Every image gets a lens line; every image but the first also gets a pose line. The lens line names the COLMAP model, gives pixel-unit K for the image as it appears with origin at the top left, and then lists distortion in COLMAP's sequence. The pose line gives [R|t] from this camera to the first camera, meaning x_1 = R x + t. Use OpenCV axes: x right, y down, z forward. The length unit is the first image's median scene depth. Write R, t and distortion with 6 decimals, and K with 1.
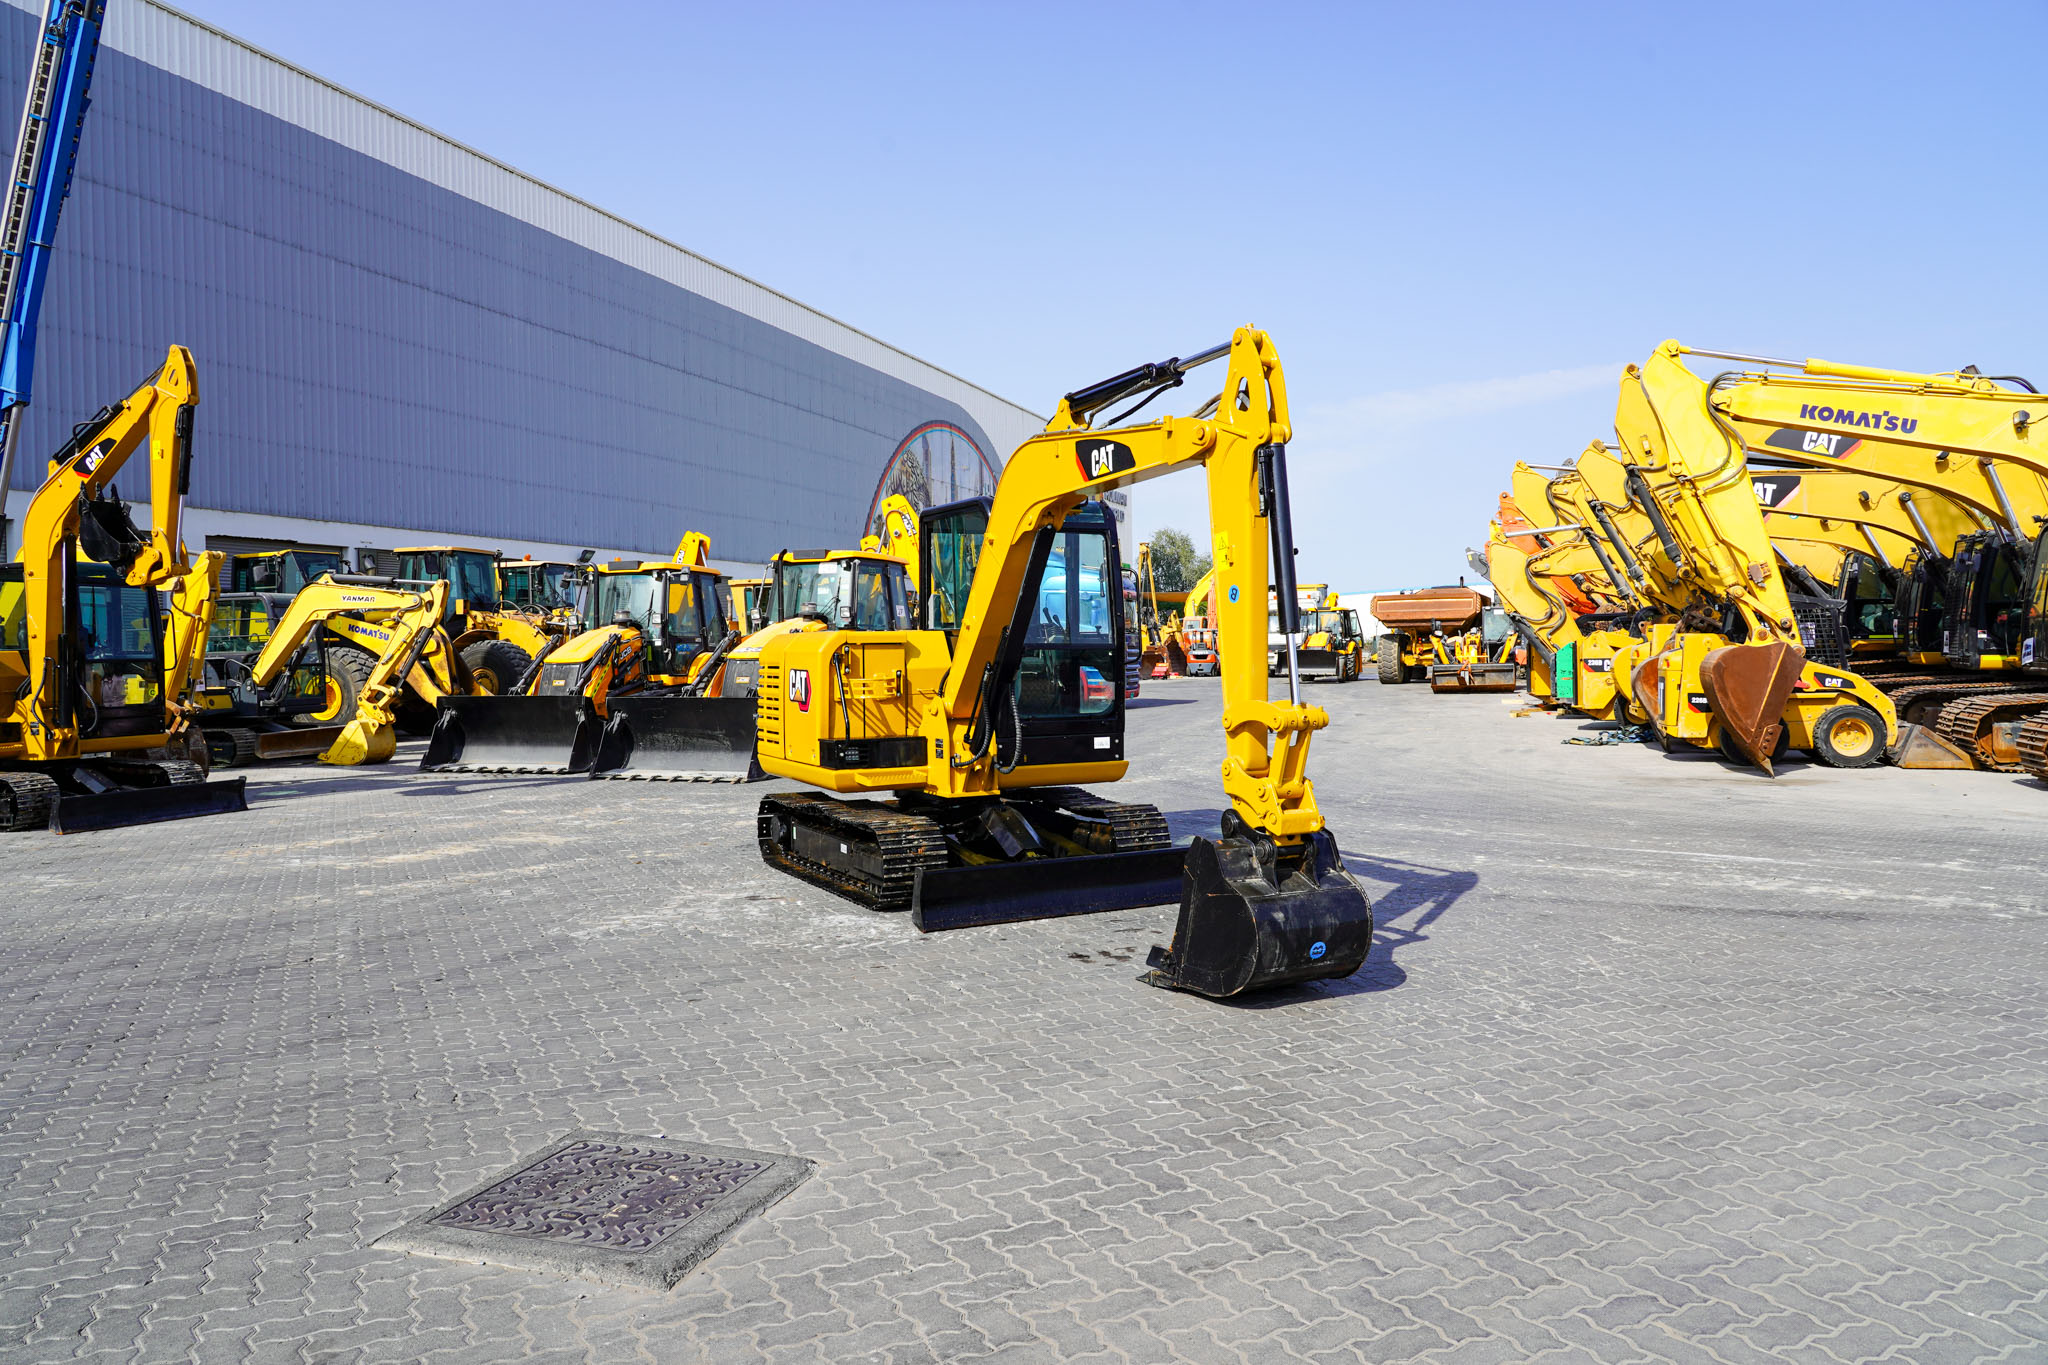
lens RADIAL K [[1388.7, 0, 1028.9], [0, 1388.7, 691.5], [0, 0, 1]] dist [-0.021818, 0.003174]
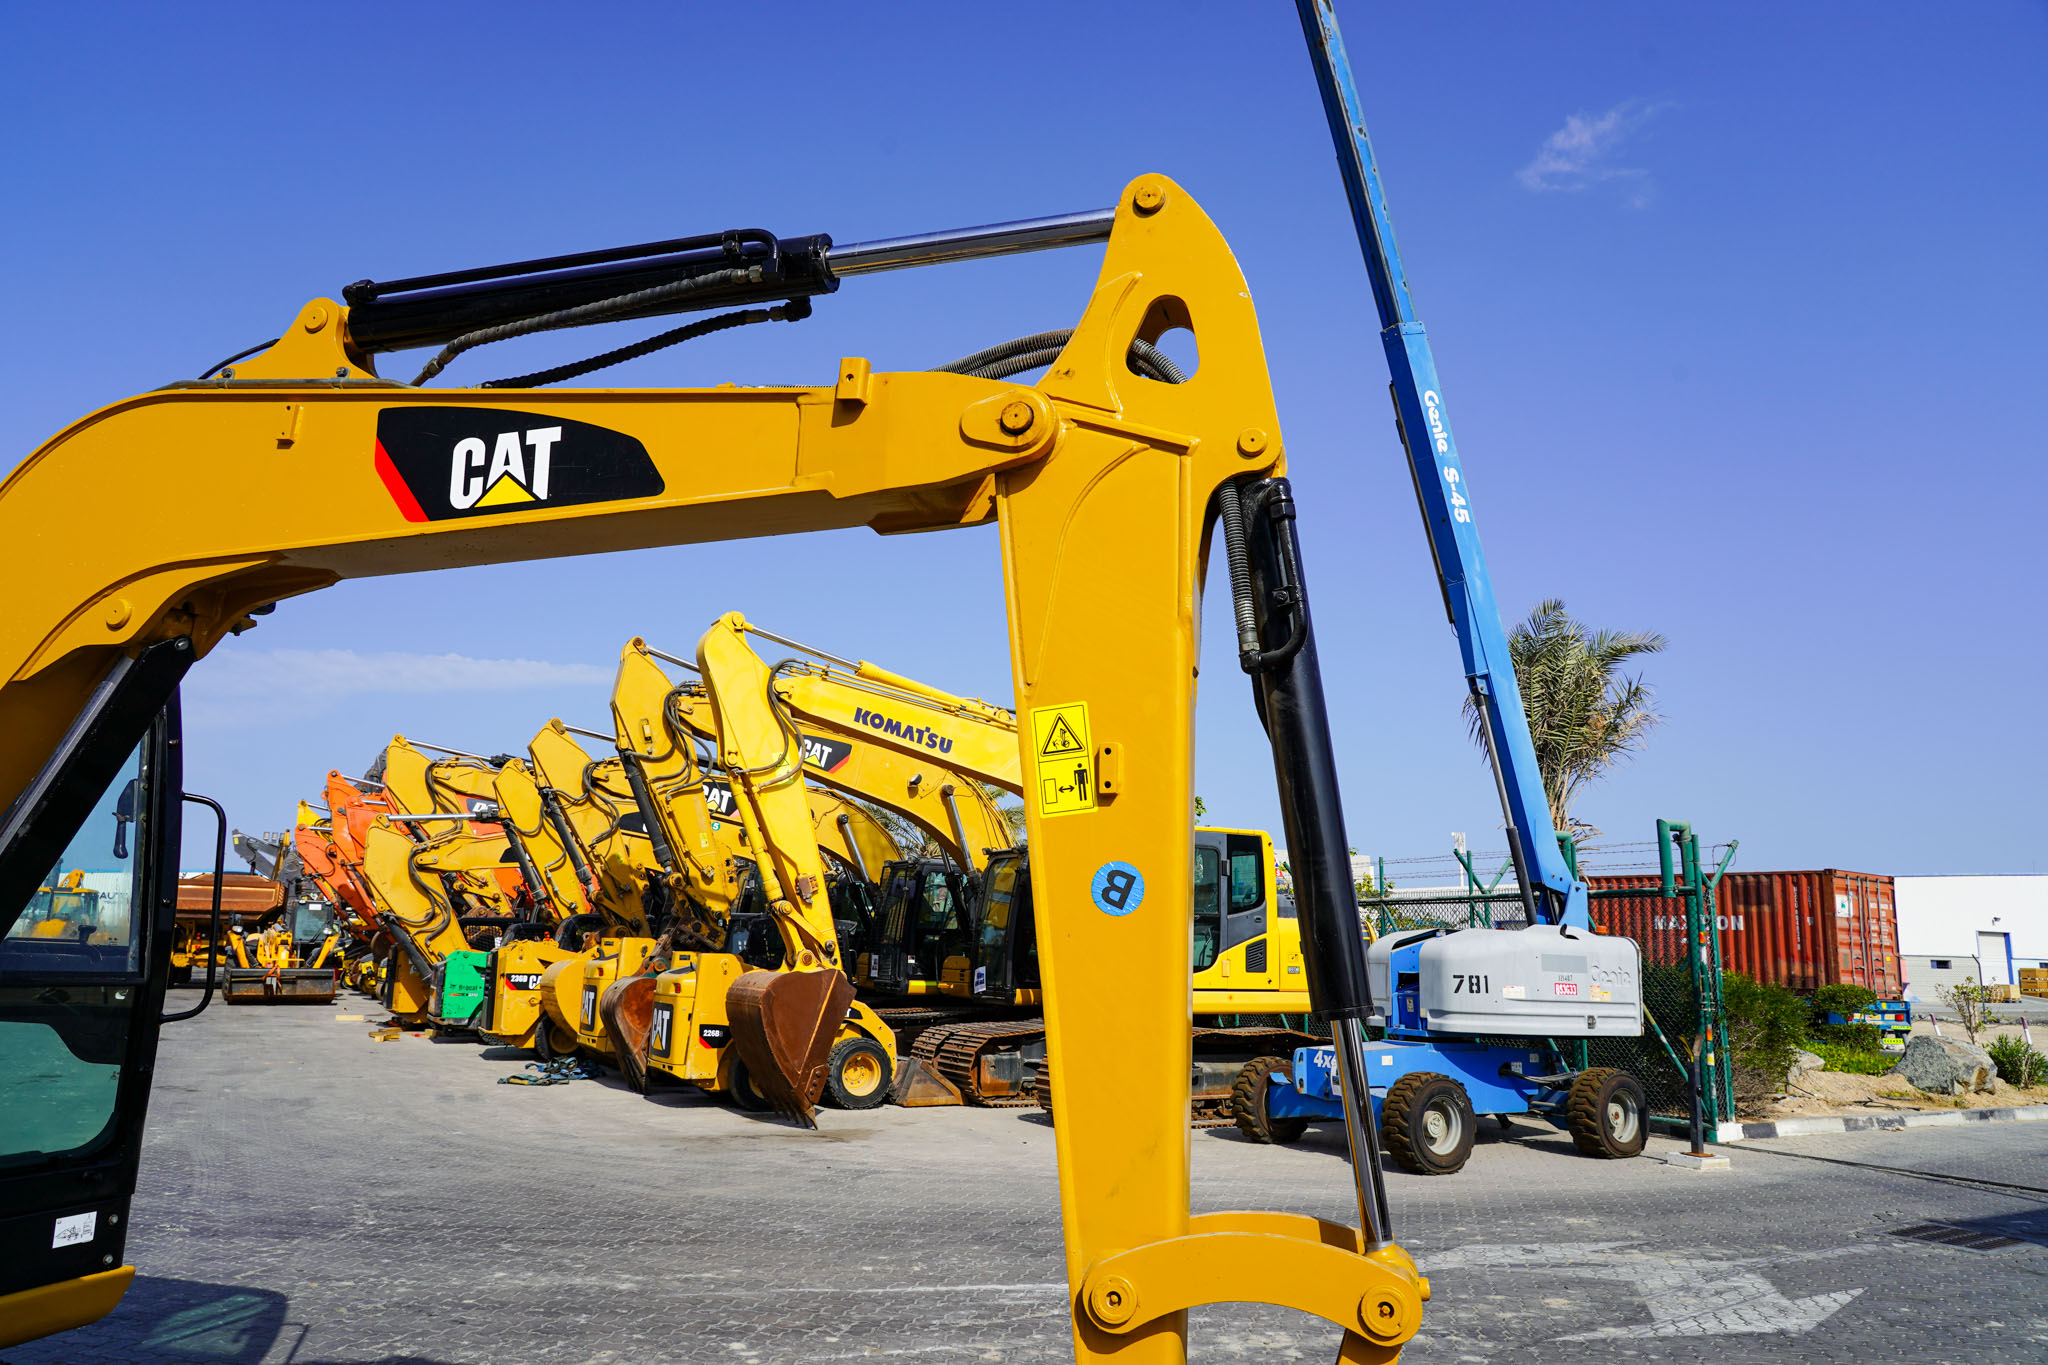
lens RADIAL K [[1388.7, 0, 1032.7], [0, 1388.7, 671.4], [0, 0, 1]] dist [-0.021818, 0.003174]
pose [[0.664573, 0.176580, 0.726060, -0.039880], [-0.006657, 0.973037, -0.230553, -0.015046], [-0.747194, 0.148386, 0.647829, 0.270175]]
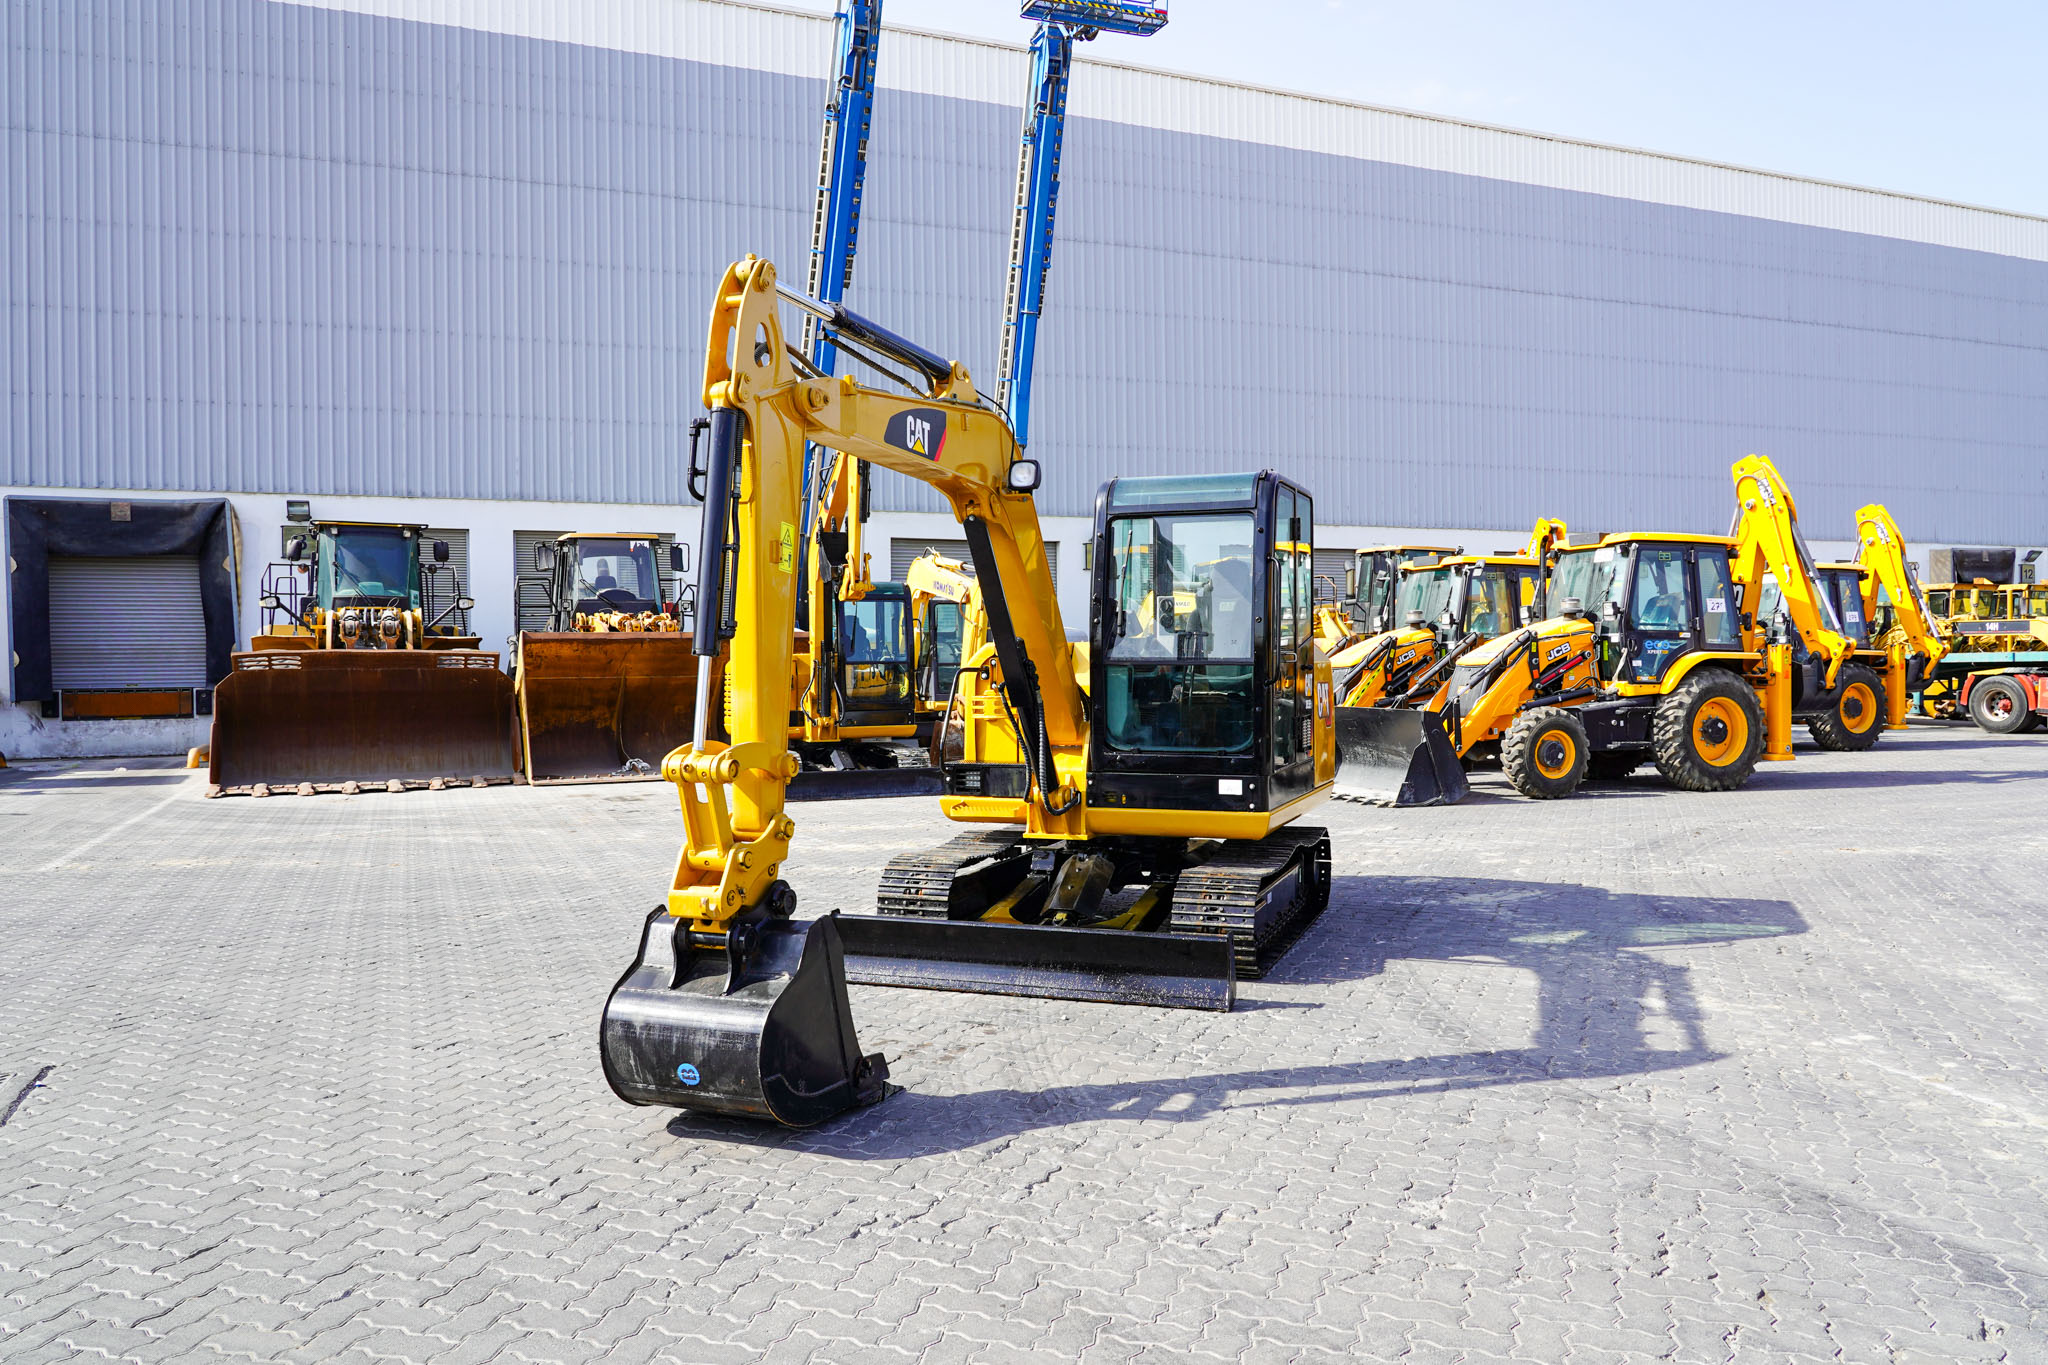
lens RADIAL K [[1461.7, 0, 1039.3], [0, 1461.7, 672.5], [0, 0, 1]] dist [-0.003887, 0.003486]
pose [[0.675217, 0.015234, -0.737461, 0.298280], [-0.024474, 0.999699, -0.001757, -0.011477], [0.737213, 0.019235, 0.675387, 0.194263]]
